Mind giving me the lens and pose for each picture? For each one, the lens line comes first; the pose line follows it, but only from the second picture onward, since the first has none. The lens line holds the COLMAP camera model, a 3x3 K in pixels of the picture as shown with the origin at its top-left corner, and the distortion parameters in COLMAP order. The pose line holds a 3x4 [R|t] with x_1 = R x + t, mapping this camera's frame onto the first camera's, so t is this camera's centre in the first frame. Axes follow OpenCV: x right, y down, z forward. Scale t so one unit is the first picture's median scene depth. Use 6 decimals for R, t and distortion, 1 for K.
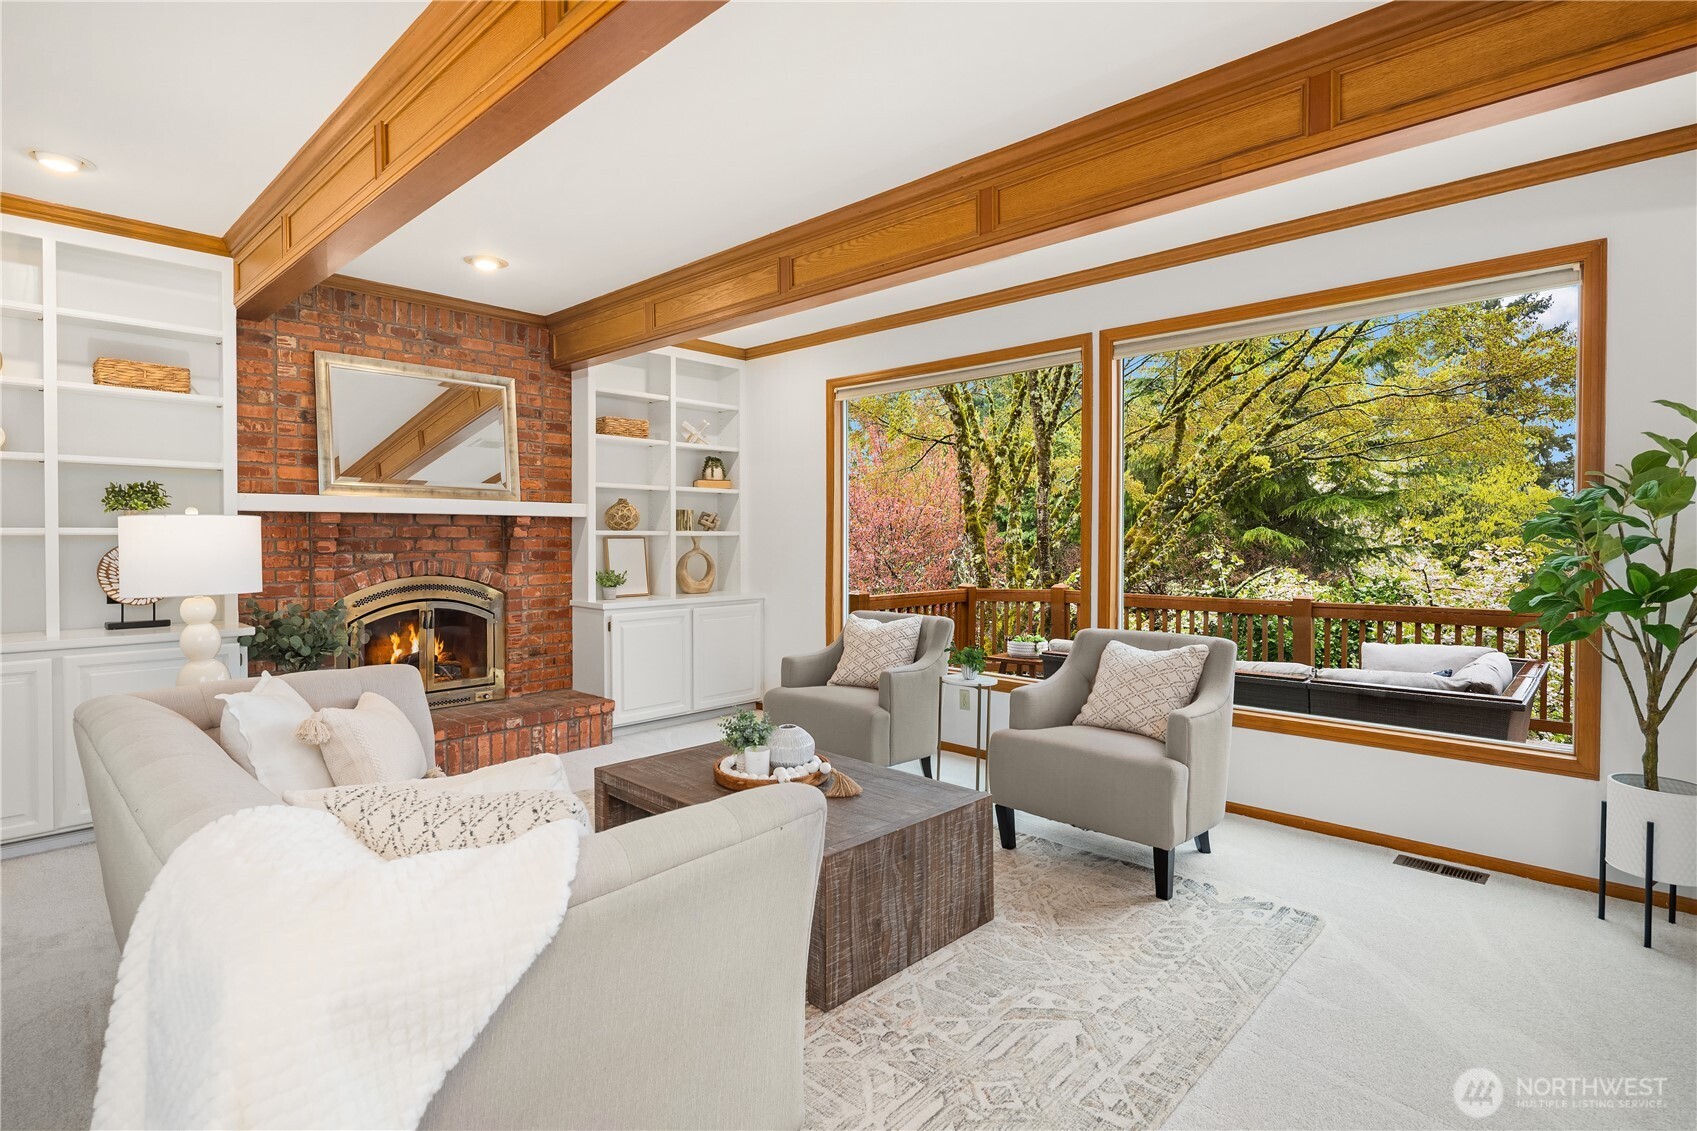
lens RADIAL K [[838.0, 0, 839.4], [0, 838.0, 539.2], [0, 0, 1]] dist [-0.002621, -0.000491]
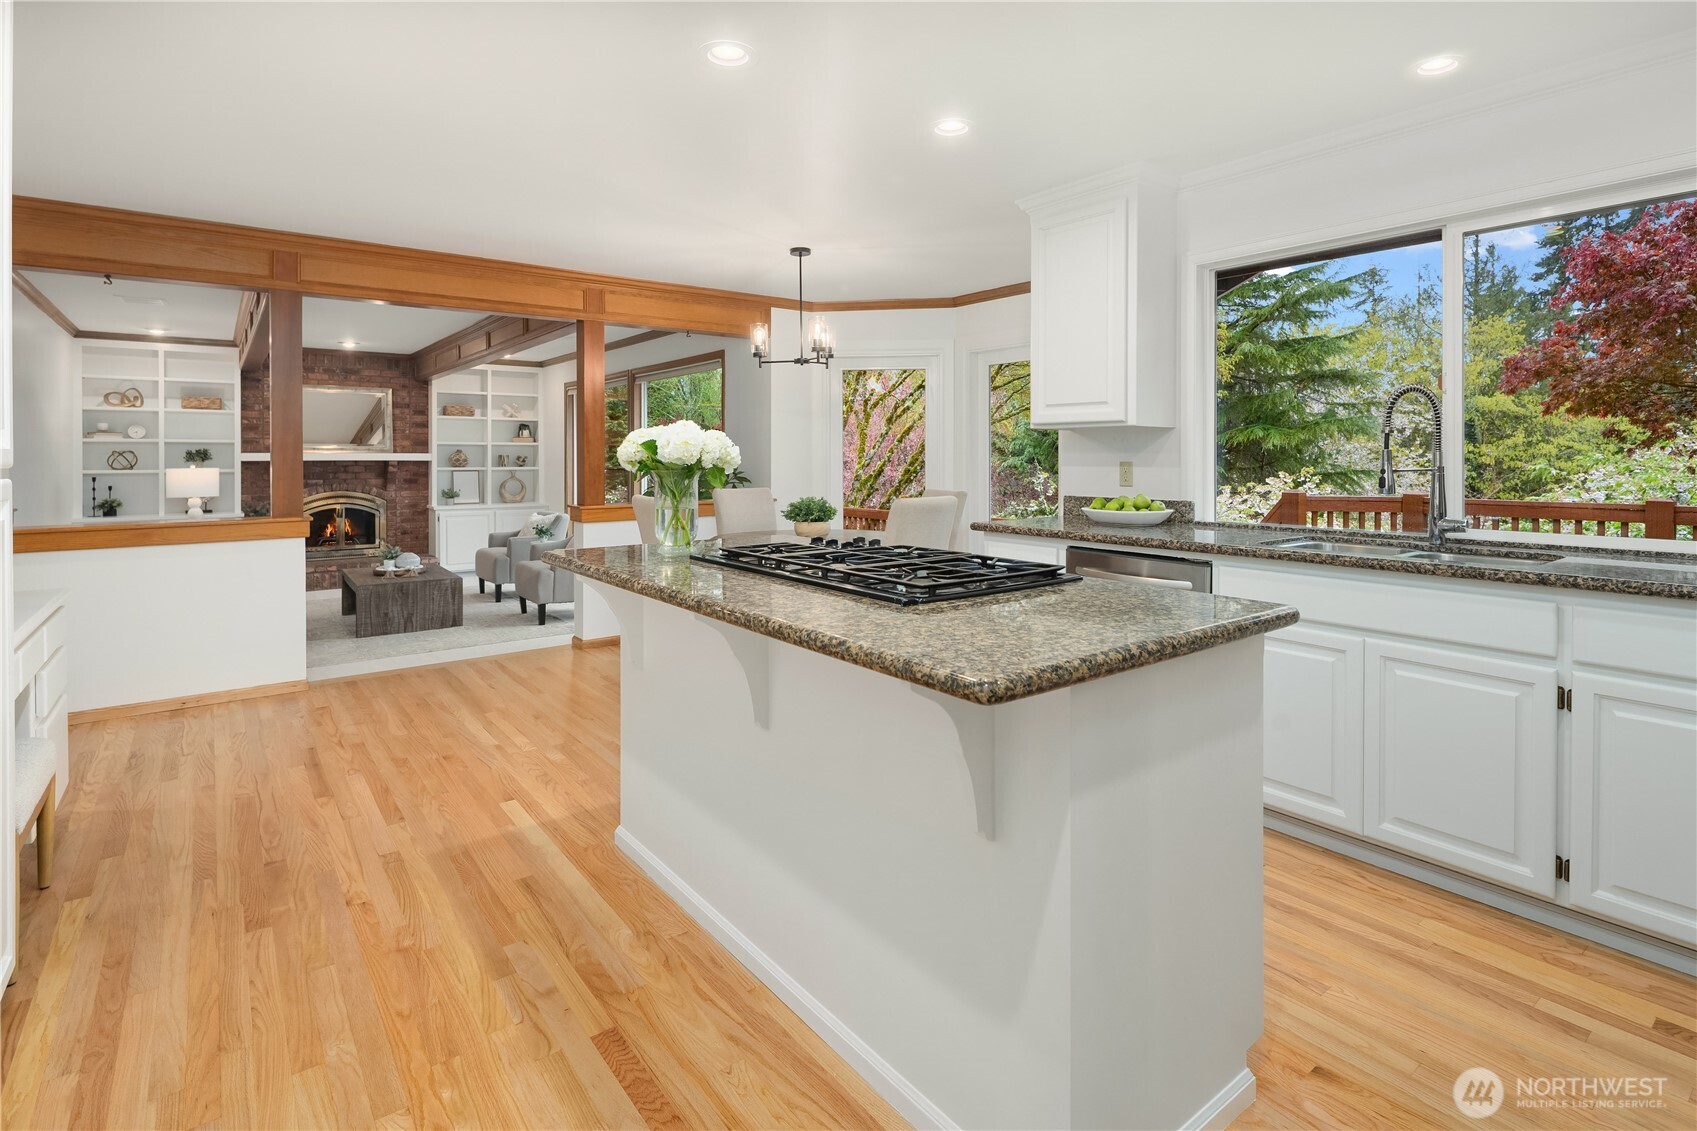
lens RADIAL K [[845.1, 0, 854.9], [0, 845.1, 450.7], [0, 0, 1]] dist [-0.000614, -0.000941]
pose [[0.986869, -0.000618, -0.161521, 0.960129], [-0.000899, 0.999956, -0.009318, -0.032684], [0.161520, 0.009341, 0.986825, -0.726724]]
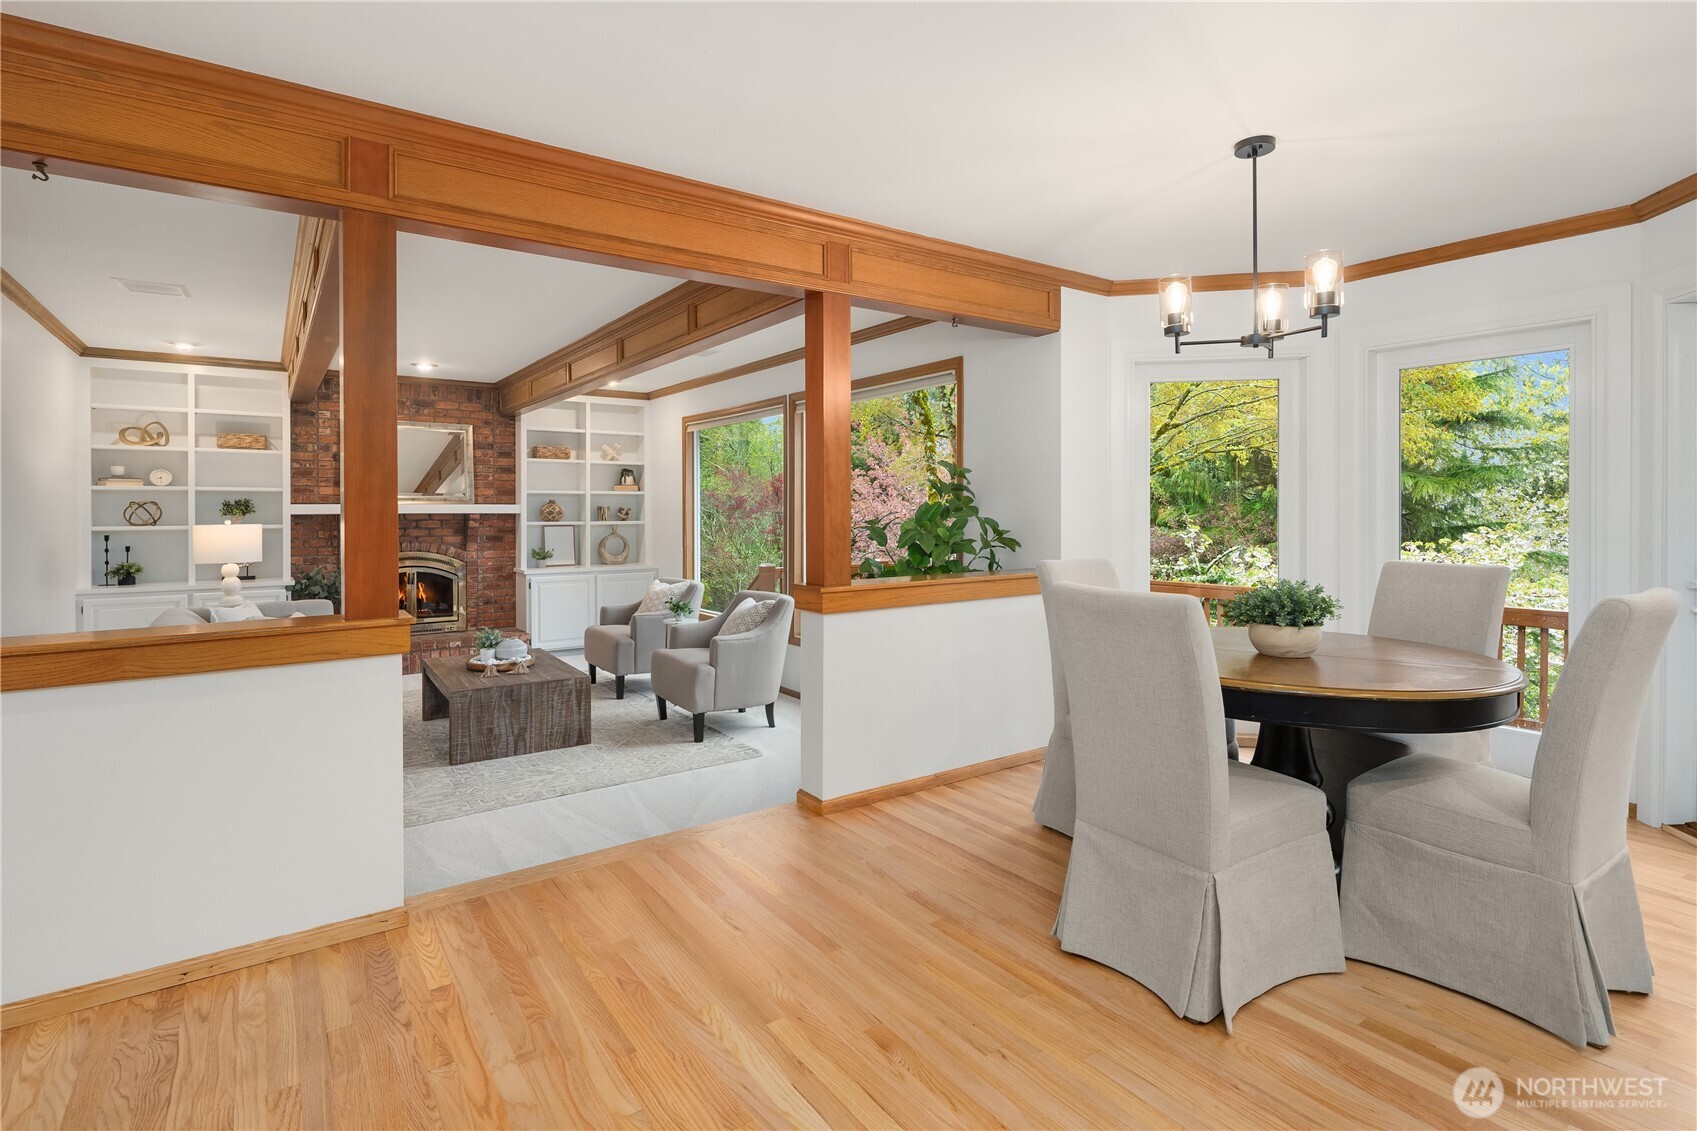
lens RADIAL K [[836.2, 0, 860.4], [0, 836.2, 499.5], [0, 0, 1]] dist [-0.000250, 0.000333]
pose [[0.981424, -0.002442, -0.191836, 0.612093], [0.000102, 0.999926, -0.012203, -0.033941], [0.191852, 0.011956, 0.981351, -0.381814]]
